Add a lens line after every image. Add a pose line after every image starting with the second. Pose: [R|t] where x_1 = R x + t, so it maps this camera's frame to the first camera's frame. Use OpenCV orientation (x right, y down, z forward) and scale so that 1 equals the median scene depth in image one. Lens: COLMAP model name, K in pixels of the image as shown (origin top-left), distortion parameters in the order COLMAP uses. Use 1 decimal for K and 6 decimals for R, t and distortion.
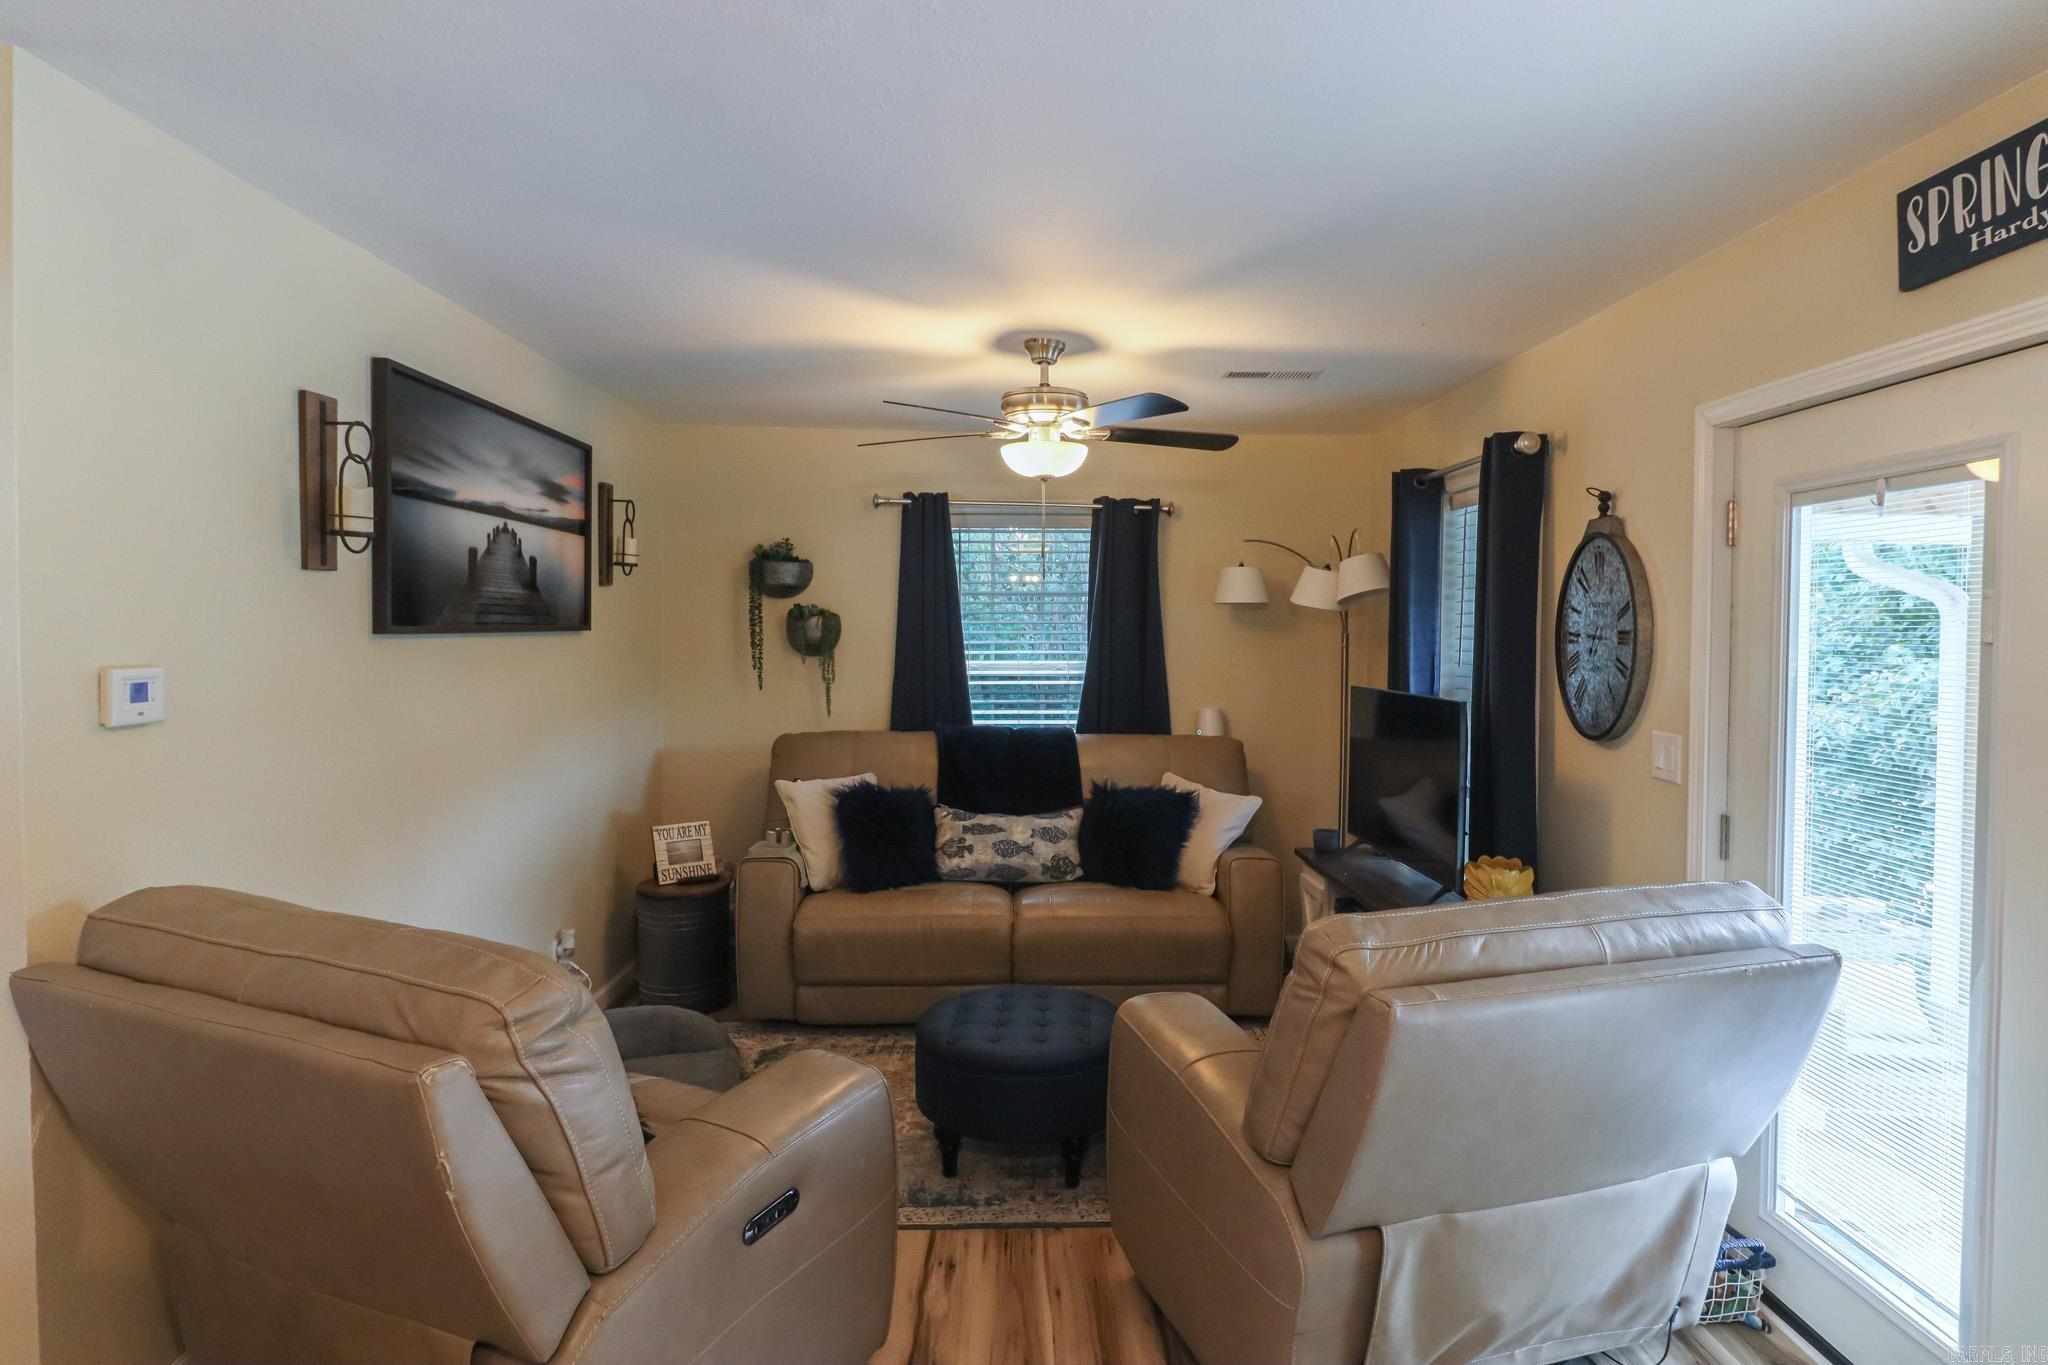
lens RADIAL K [[1131.7, 0, 1060.1], [0, 1131.7, 649.2], [0, 0, 1]] dist [0.005767, -0.010497]
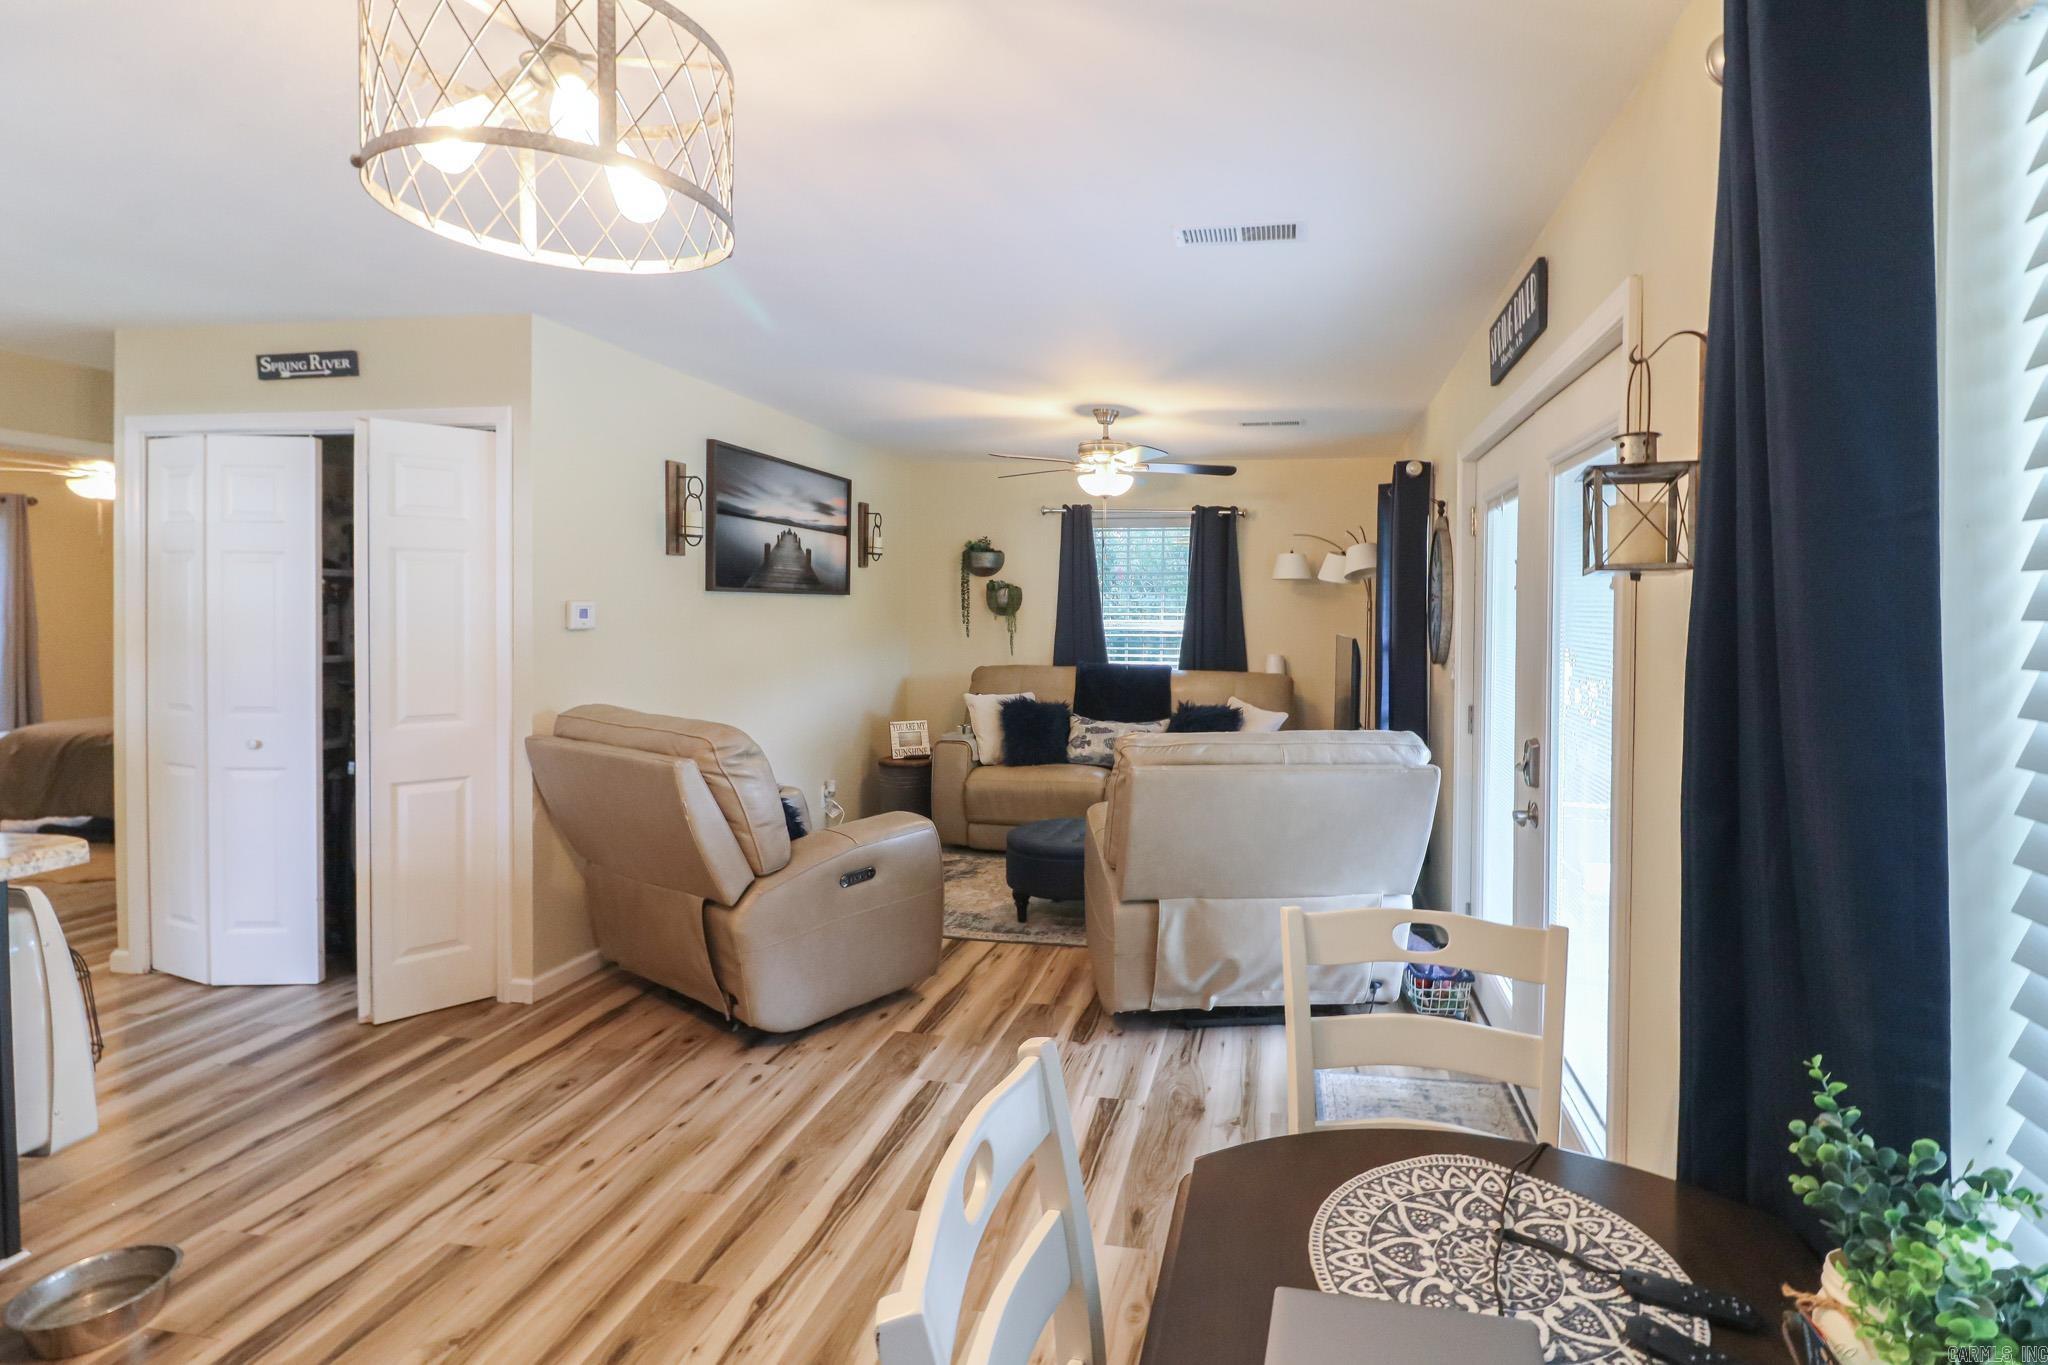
lens RADIAL K [[983.8, 0, 1164.7], [0, 983.8, 617.2], [0, 0, 1]] dist [-0.002924, -0.000740]
pose [[0.983391, 0.005409, -0.181419, 0.306824], [-0.008106, 0.999867, -0.014126, 0.034209], [0.181319, 0.015362, 0.983304, -0.316650]]
